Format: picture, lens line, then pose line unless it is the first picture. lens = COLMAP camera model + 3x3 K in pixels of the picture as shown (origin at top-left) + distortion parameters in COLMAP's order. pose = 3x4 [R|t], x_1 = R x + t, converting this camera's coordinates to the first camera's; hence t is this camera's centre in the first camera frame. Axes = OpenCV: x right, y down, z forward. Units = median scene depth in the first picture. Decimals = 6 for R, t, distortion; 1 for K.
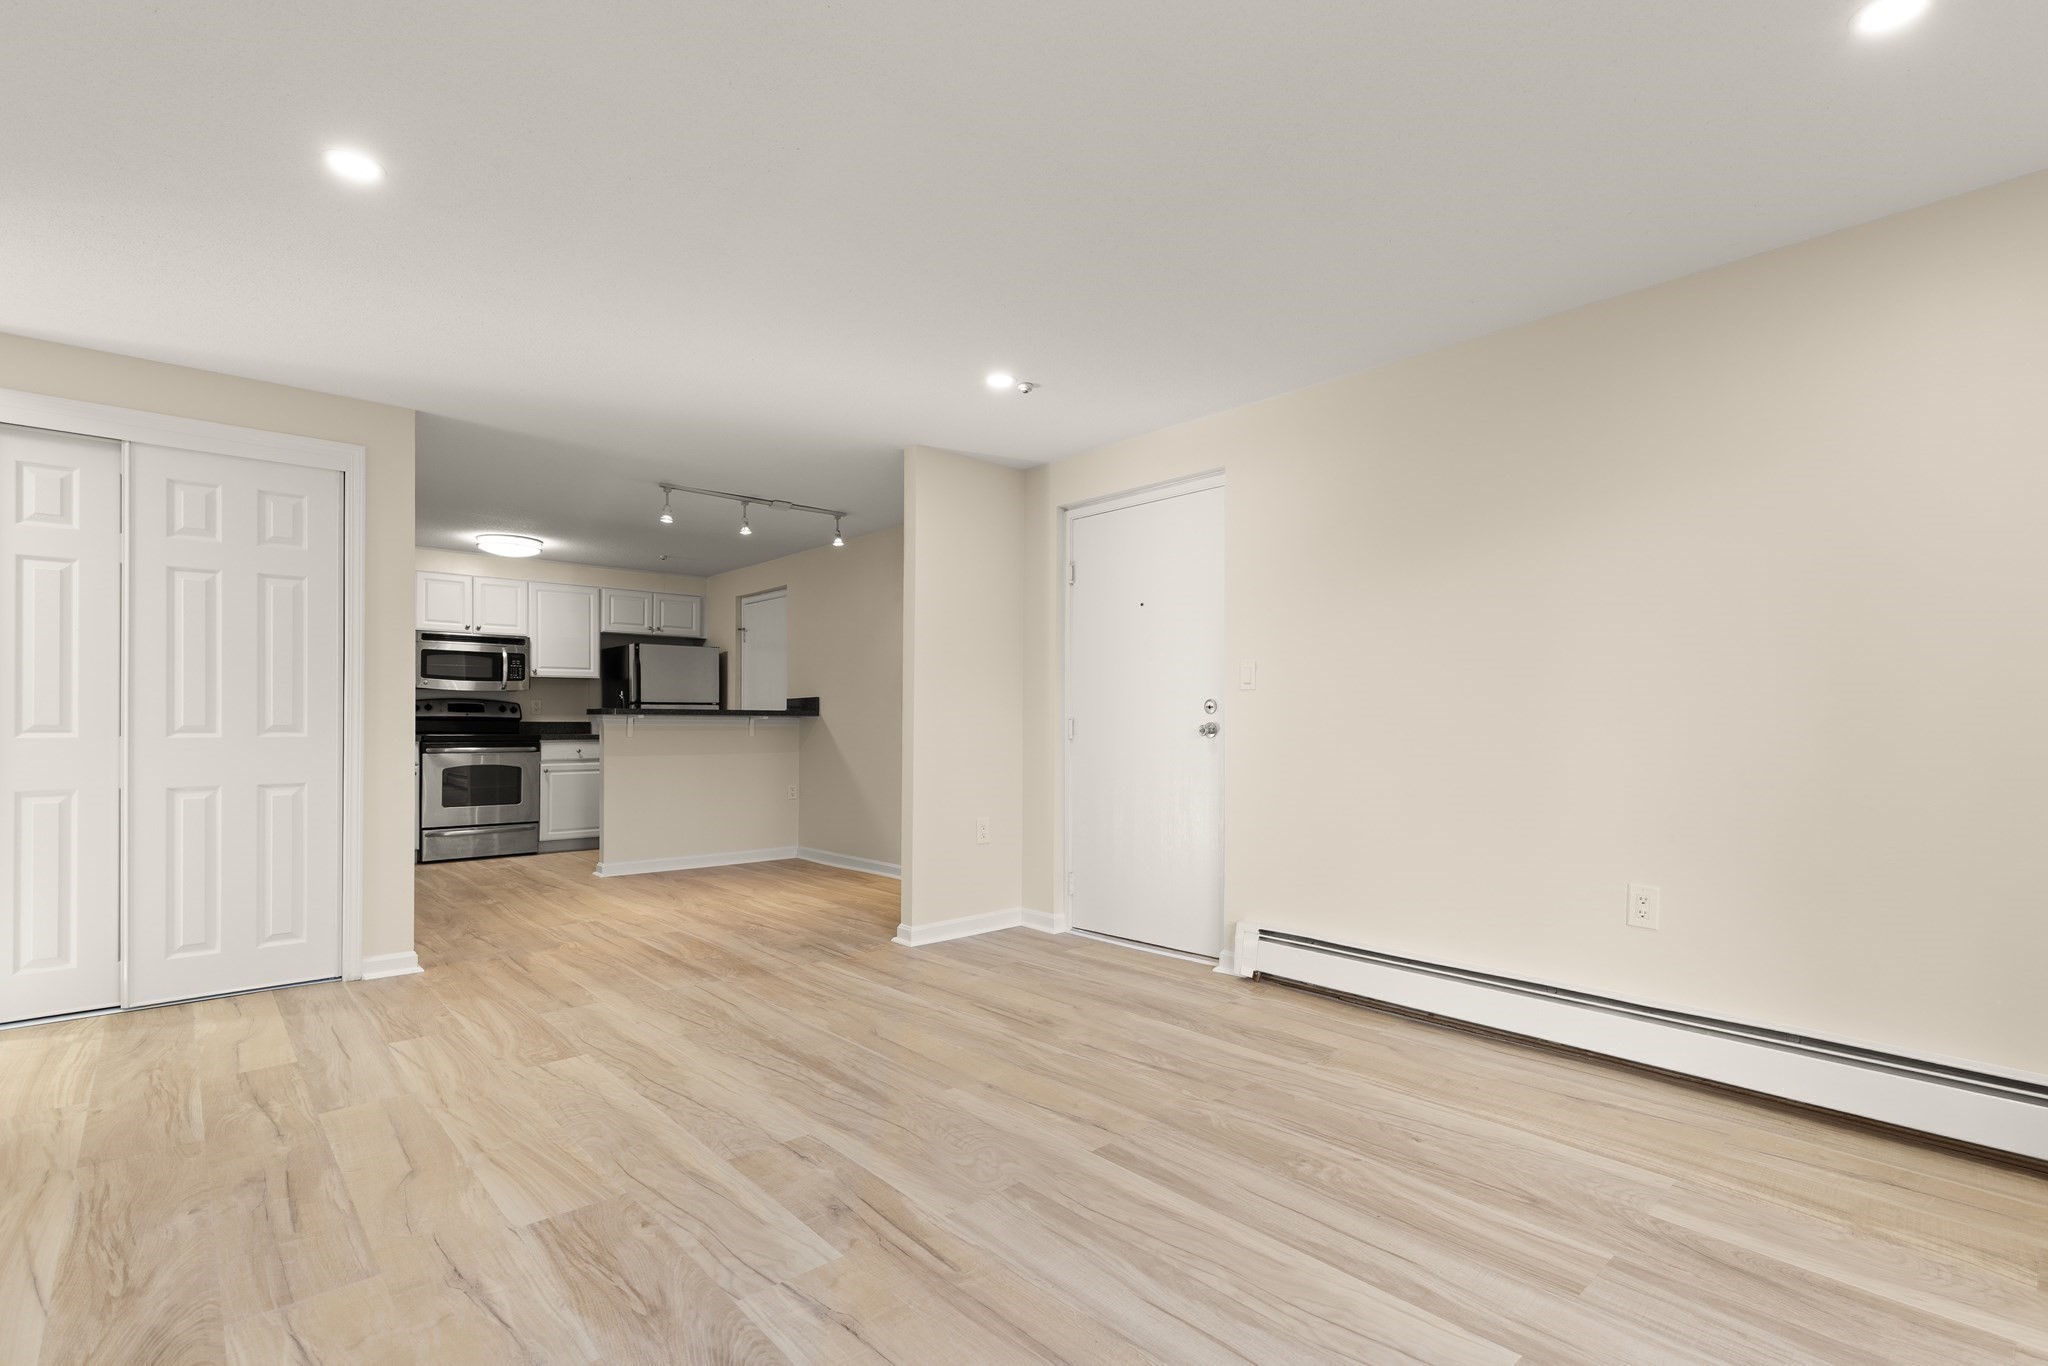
lens RADIAL K [[936.9, 0, 1047.0], [0, 936.9, 714.4], [0, 0, 1]] dist [0.003669, -0.000647]
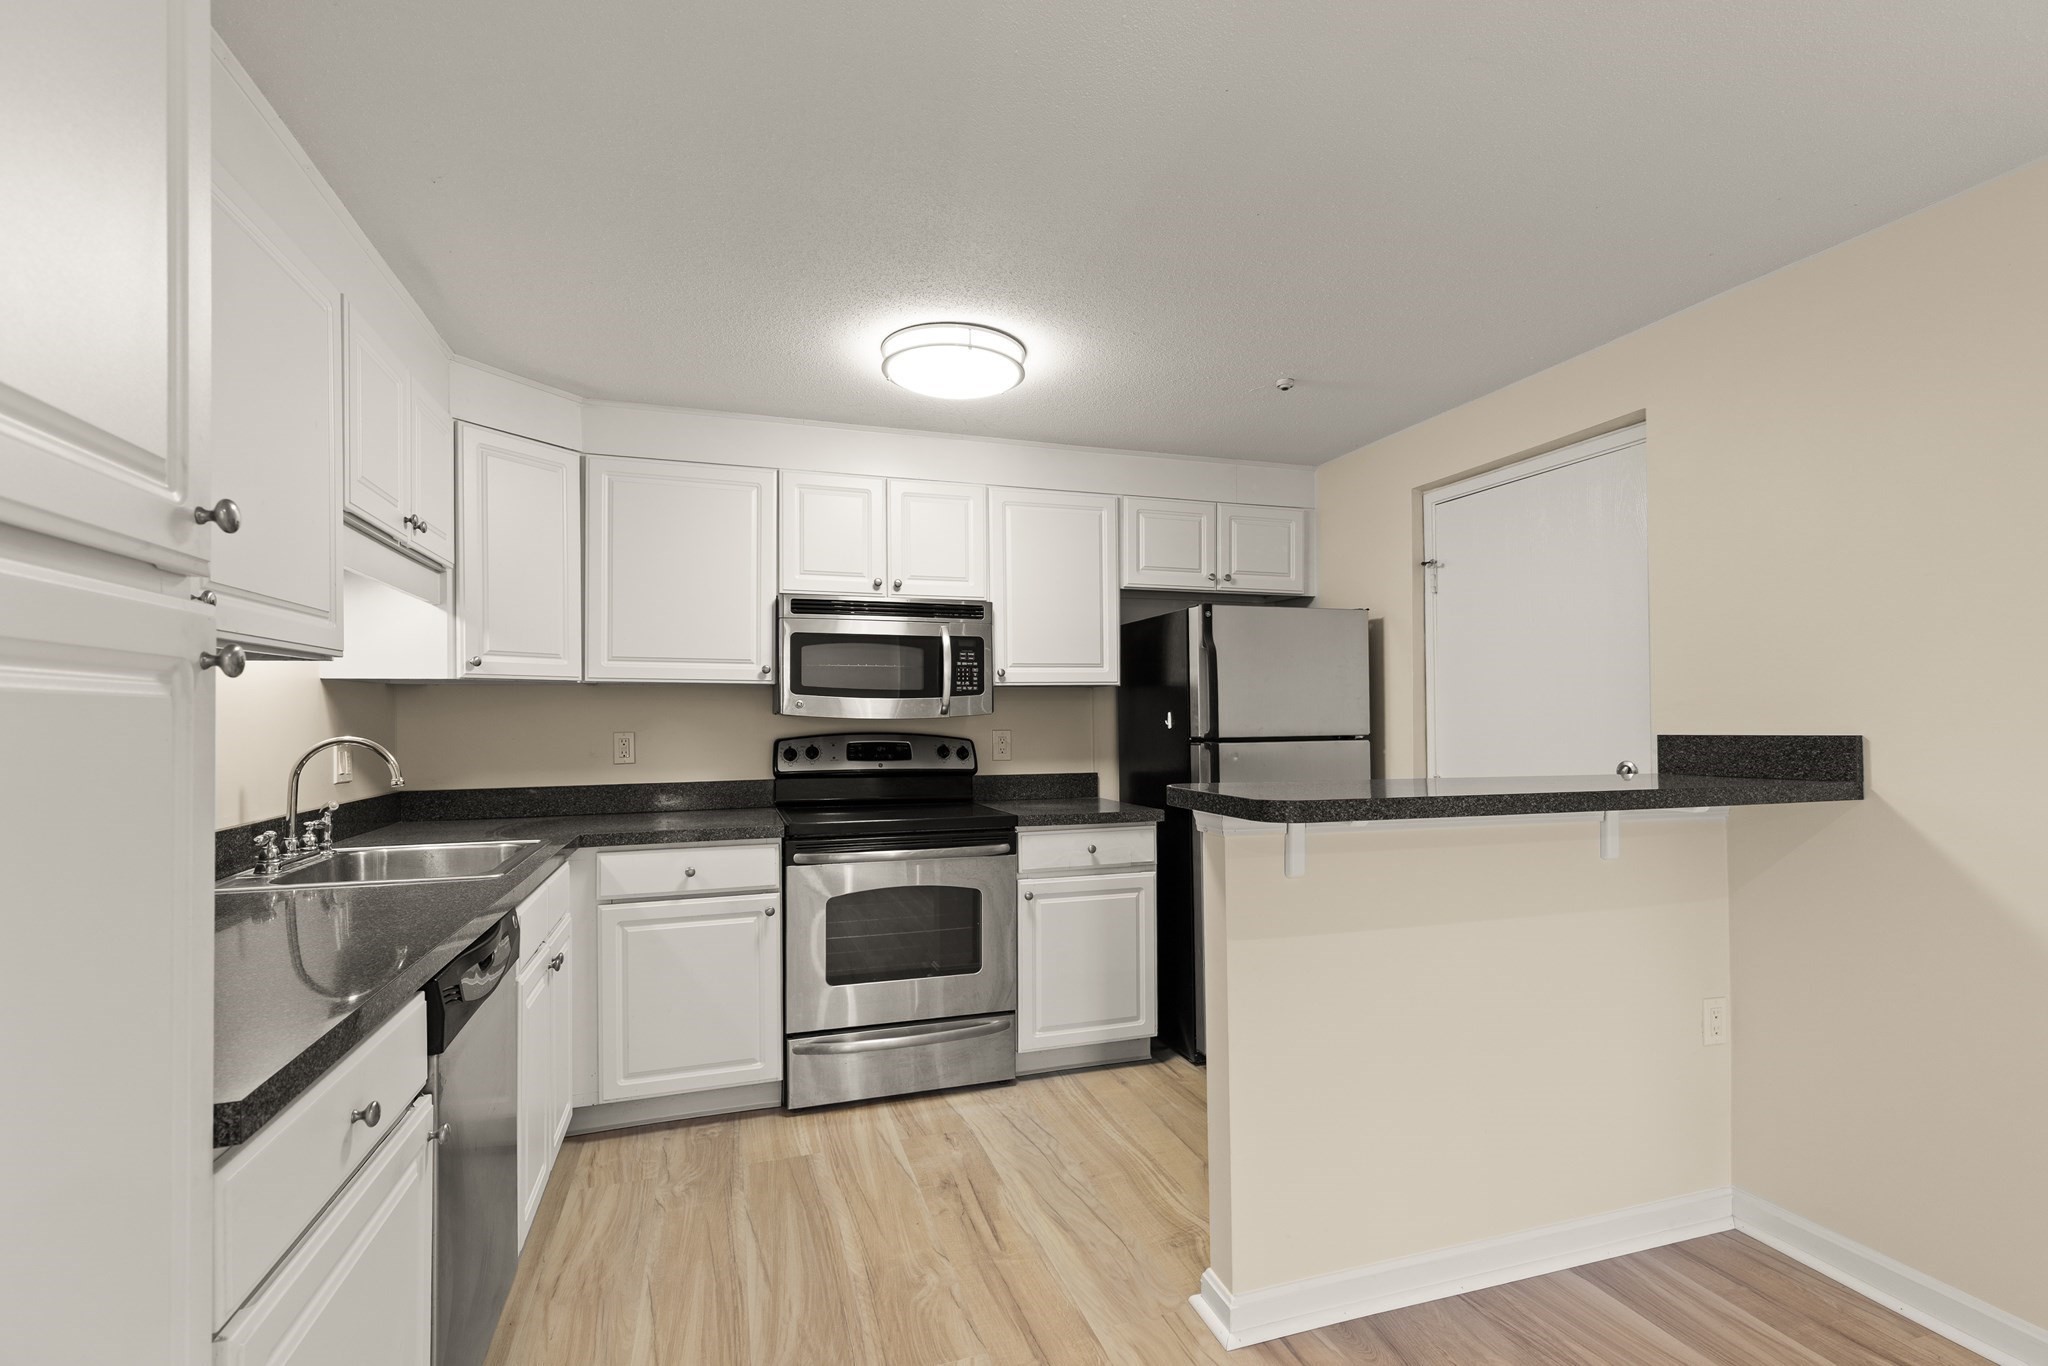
lens RADIAL K [[936.9, 0, 1043.9], [0, 936.9, 718.0], [0, 0, 1]] dist [0.003669, -0.000647]
pose [[0.912085, -0.004819, -0.409973, -0.342167], [0.008905, 0.999928, 0.008057, -0.028139], [0.409905, -0.010999, 0.912062, 0.593017]]
